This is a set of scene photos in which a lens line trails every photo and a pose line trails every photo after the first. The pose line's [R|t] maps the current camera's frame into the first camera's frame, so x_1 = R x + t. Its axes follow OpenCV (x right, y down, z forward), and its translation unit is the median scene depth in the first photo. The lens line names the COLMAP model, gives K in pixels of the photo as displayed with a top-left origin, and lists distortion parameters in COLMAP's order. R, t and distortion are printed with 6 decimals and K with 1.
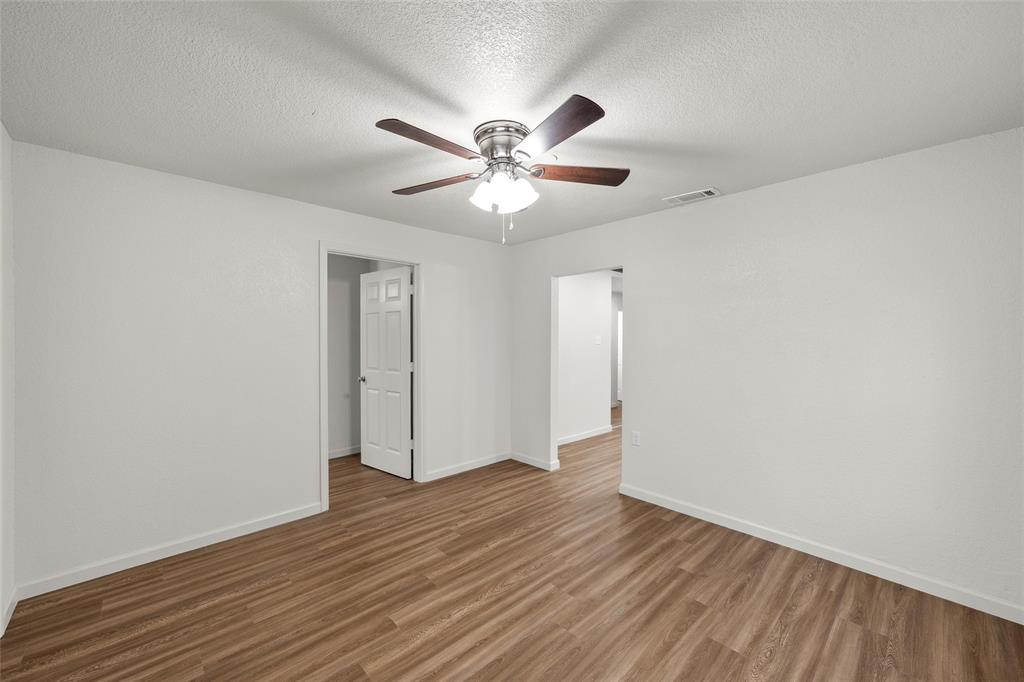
lens RADIAL K [[397.3, 0, 512.0], [0, 397.3, 341.0], [0, 0, 1]] dist [0.000193, 0.000064]
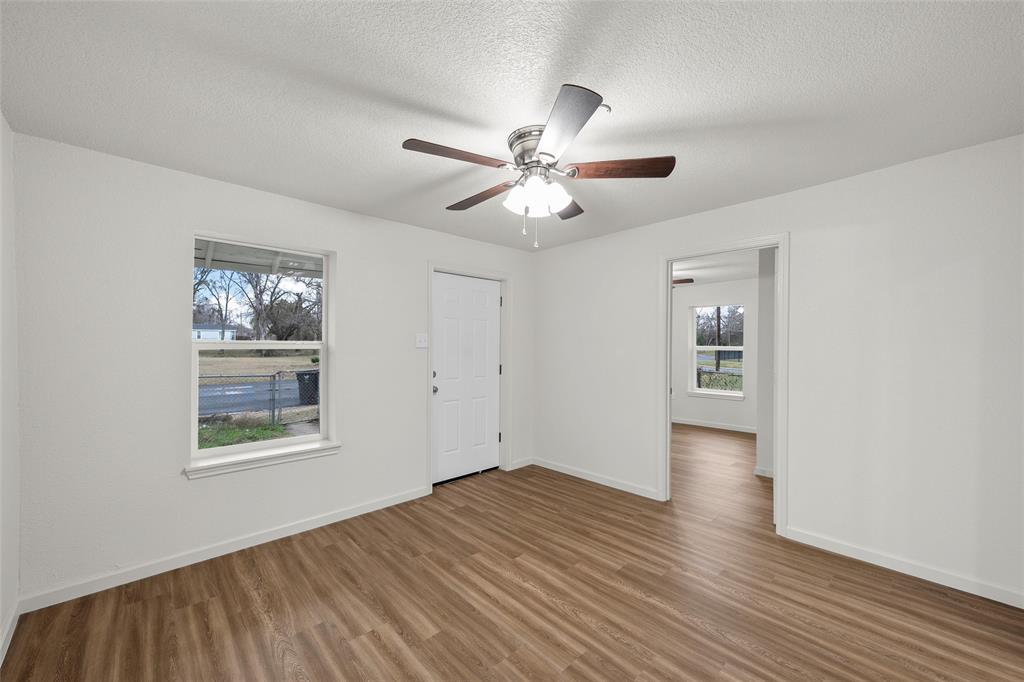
lens RADIAL K [[397.3, 0, 512.0], [0, 397.3, 341.0], [0, 0, 1]] dist [0.000193, 0.000064]
pose [[-0.002109, -0.009722, -0.999951, 0.840448], [-0.004240, 0.999944, -0.009713, 0.002023], [0.999989, 0.004219, -0.002150, 0.798195]]
